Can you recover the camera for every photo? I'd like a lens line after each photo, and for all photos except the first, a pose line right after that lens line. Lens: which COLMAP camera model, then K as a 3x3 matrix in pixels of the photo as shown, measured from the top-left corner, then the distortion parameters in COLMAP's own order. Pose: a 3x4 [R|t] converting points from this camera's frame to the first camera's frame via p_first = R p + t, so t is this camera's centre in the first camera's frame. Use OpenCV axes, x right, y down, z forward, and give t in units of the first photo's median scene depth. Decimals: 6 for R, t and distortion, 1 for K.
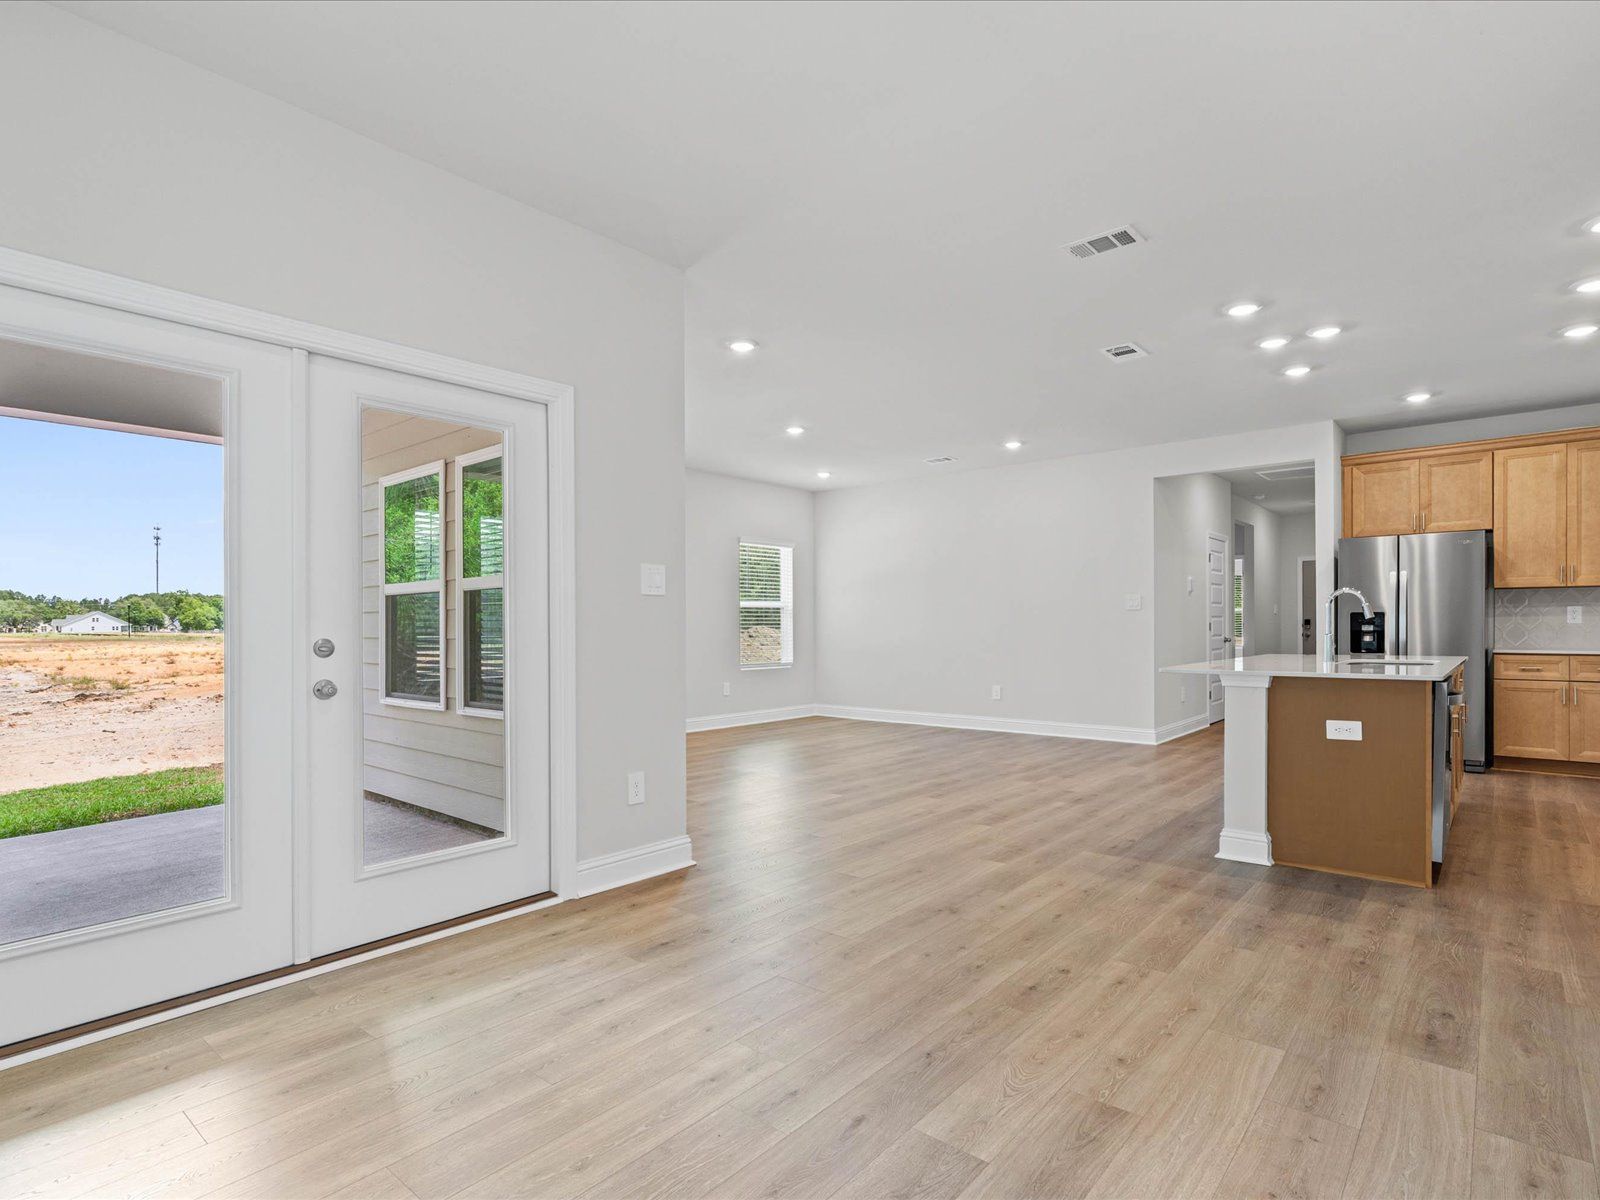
lens RADIAL K [[822.2, 0, 809.4], [0, 822.2, 631.2], [0, 0, 1]] dist [-0.004173, 0.004707]
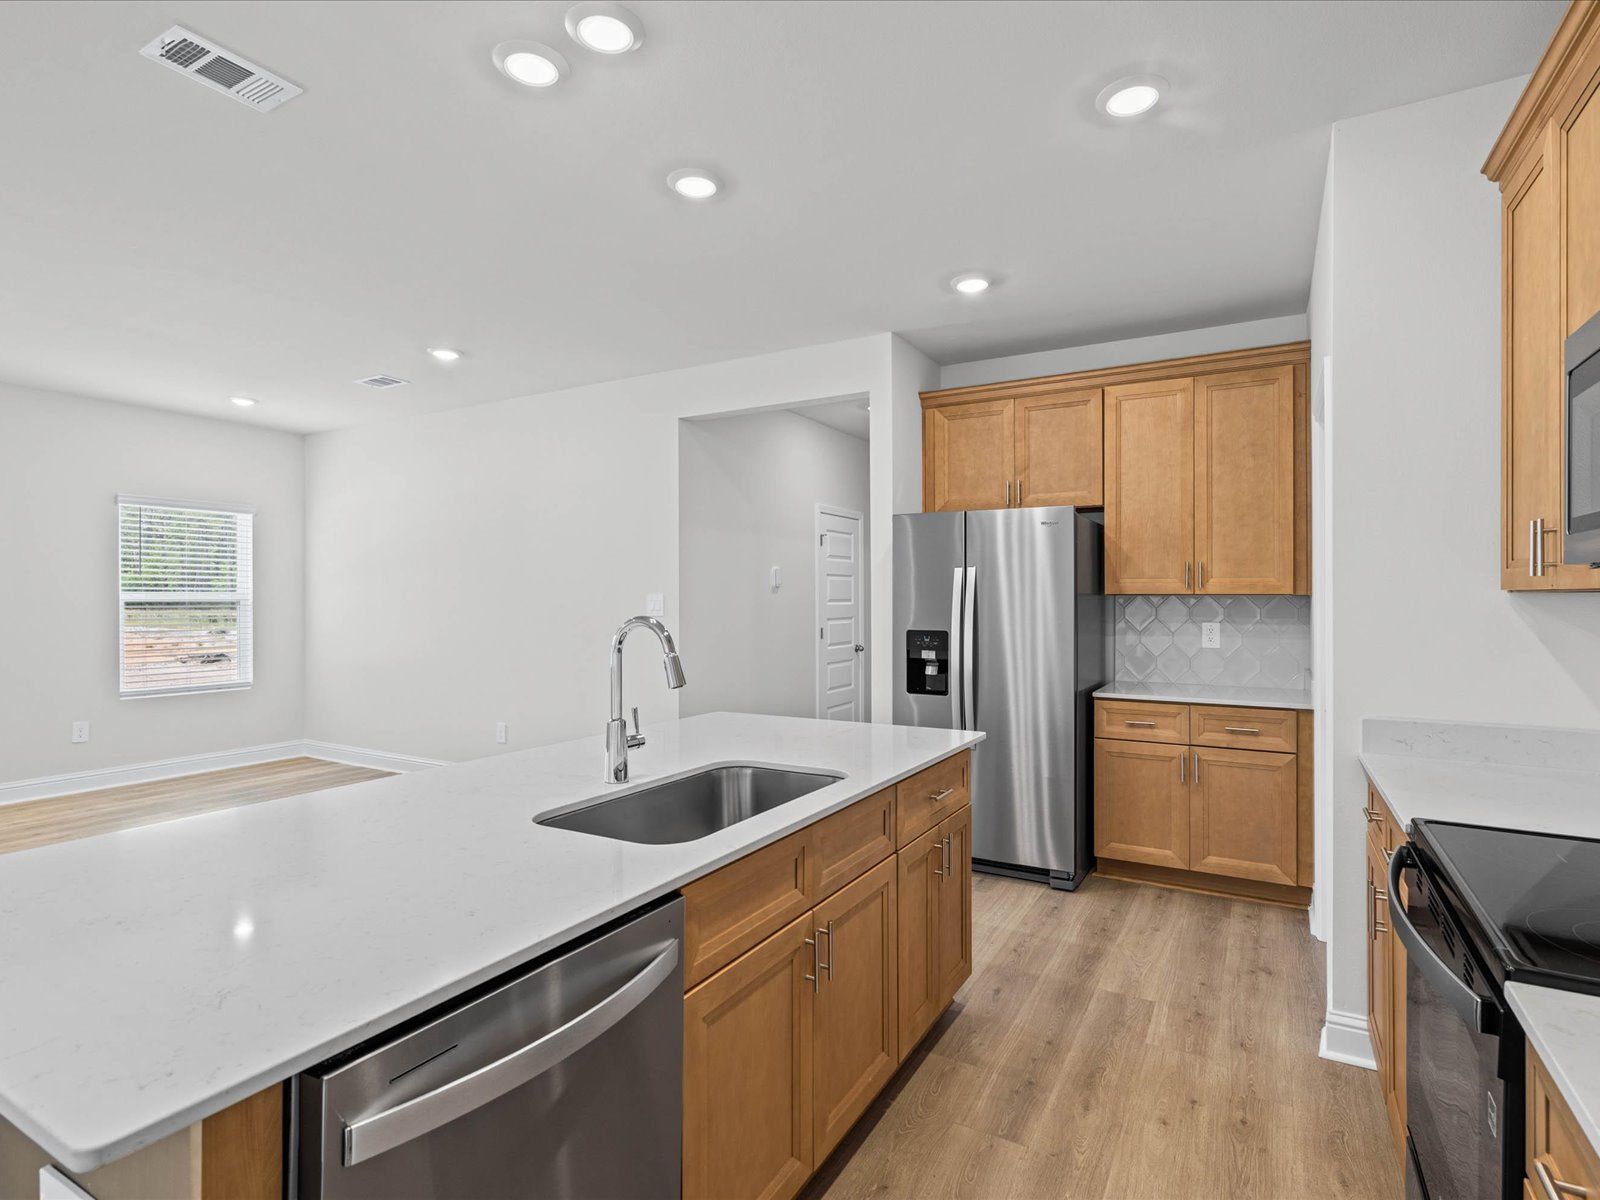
lens RADIAL K [[822.2, 0, 793.5], [0, 822.2, 597.7], [0, 0, 1]] dist [-0.004173, 0.004707]
pose [[0.983277, 0.008302, 0.181930, 0.480306], [-0.005887, 0.999887, -0.013812, -0.040373], [-0.182024, 0.012510, 0.983215, 0.407134]]
